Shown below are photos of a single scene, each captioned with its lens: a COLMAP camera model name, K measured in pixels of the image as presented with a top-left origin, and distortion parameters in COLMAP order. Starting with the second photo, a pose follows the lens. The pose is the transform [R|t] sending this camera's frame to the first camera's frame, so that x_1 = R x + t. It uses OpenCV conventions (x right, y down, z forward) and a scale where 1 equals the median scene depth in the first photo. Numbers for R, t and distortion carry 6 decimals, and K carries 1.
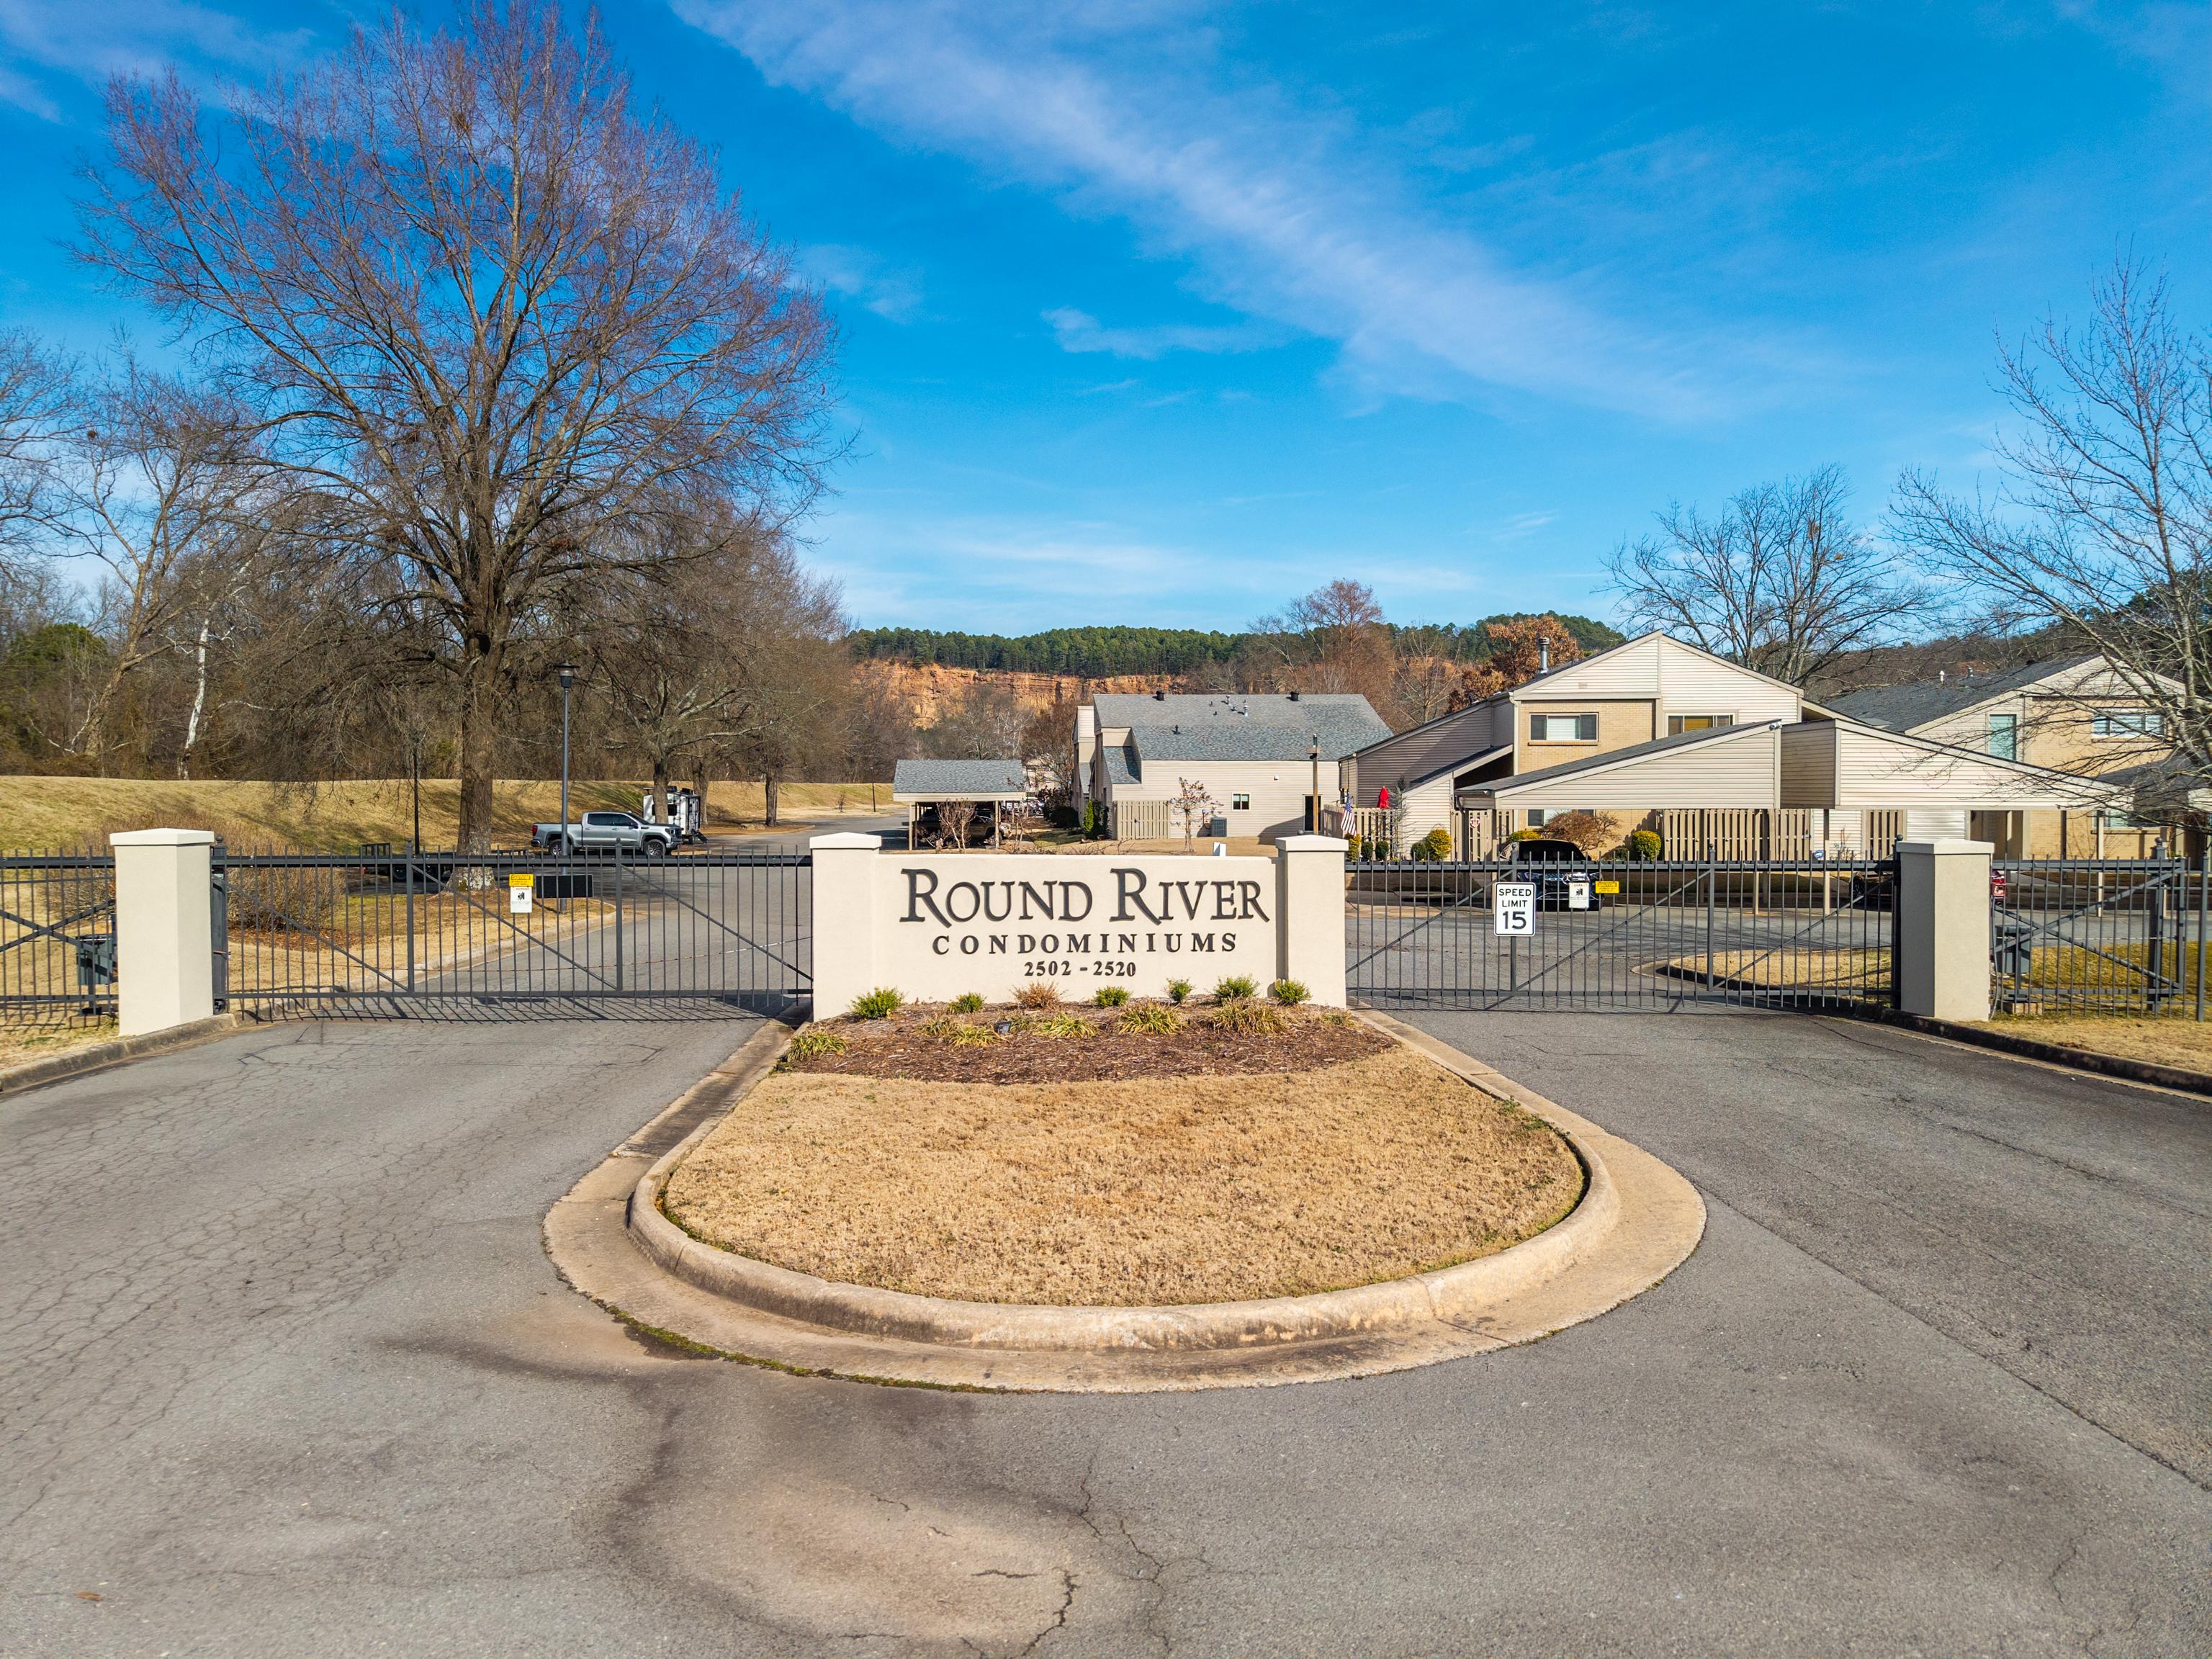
lens RADIAL K [[1554.1, 0, 1106.0], [0, 1554.1, 829.5], [0, 0, 1]] dist [0.041169, -0.040043]
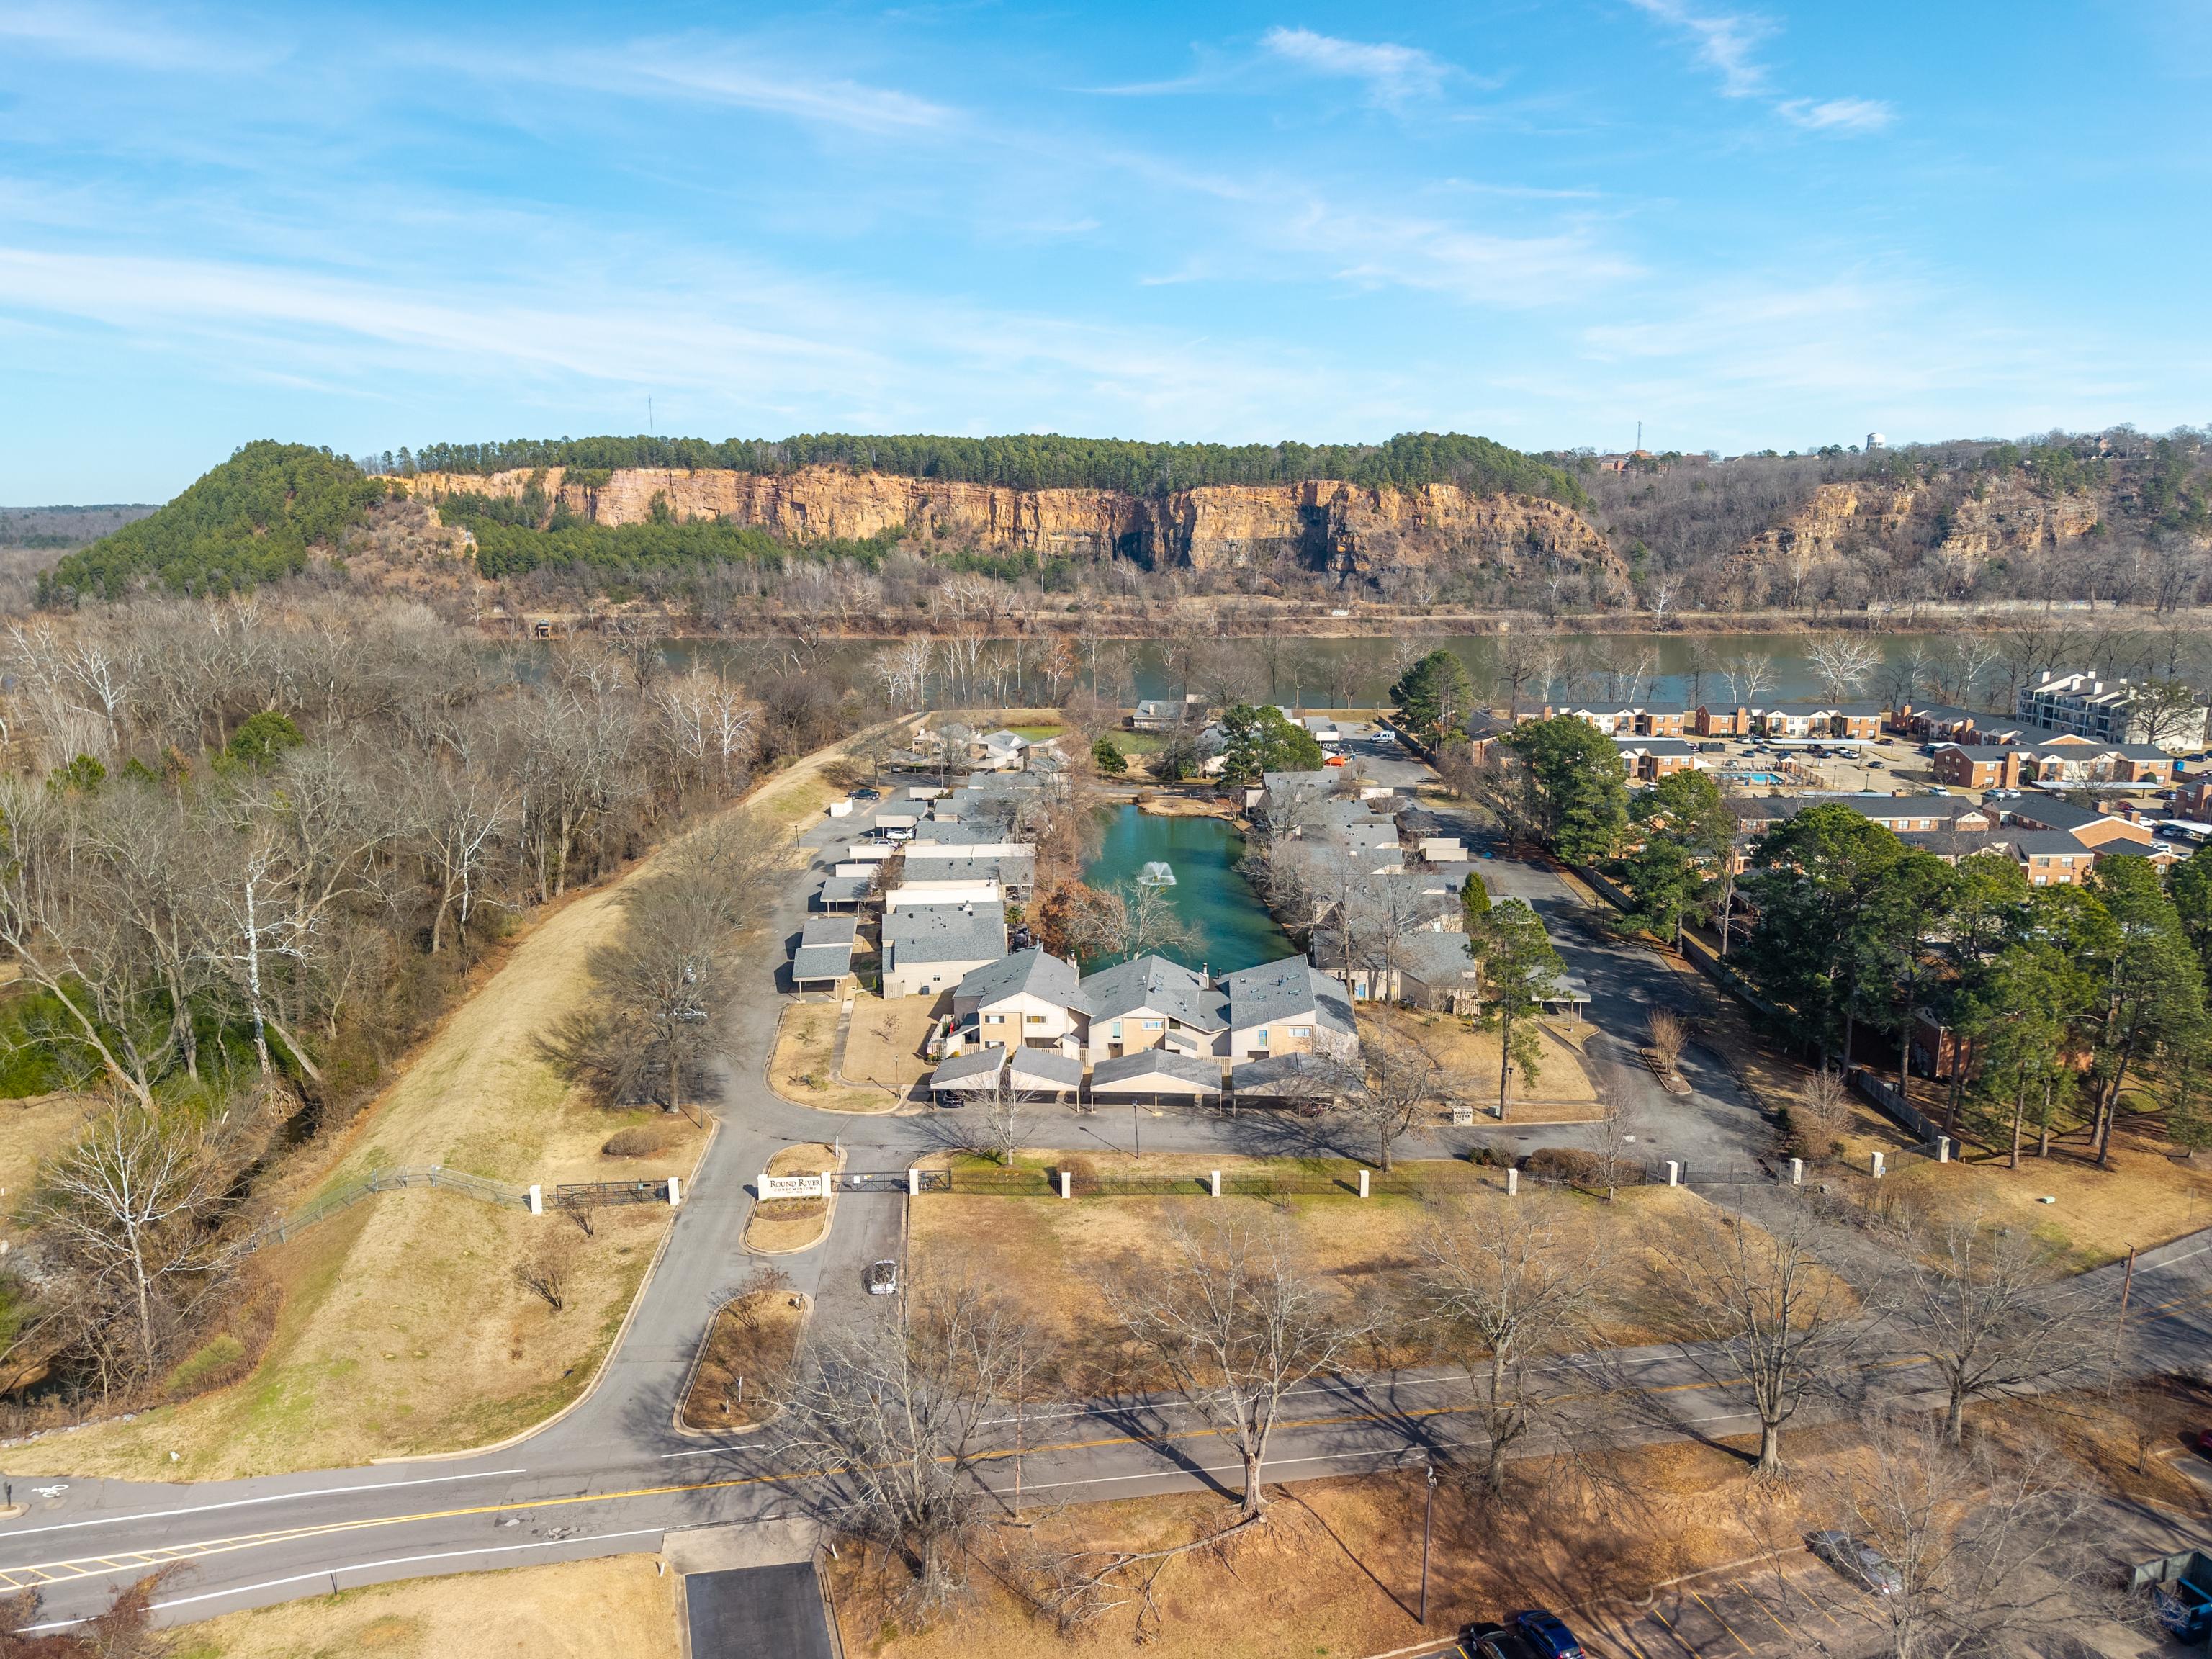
lens RADIAL K [[1572.4, 0, 1106.0], [0, 1572.4, 829.5], [0, 0, 1]] dist [0.050198, -0.051030]
pose [[0.999618, -0.011352, 0.025180, 1.284275], [0.007323, 0.987939, 0.154669, -2.754397], [-0.026632, -0.154426, 0.987645, -6.352556]]
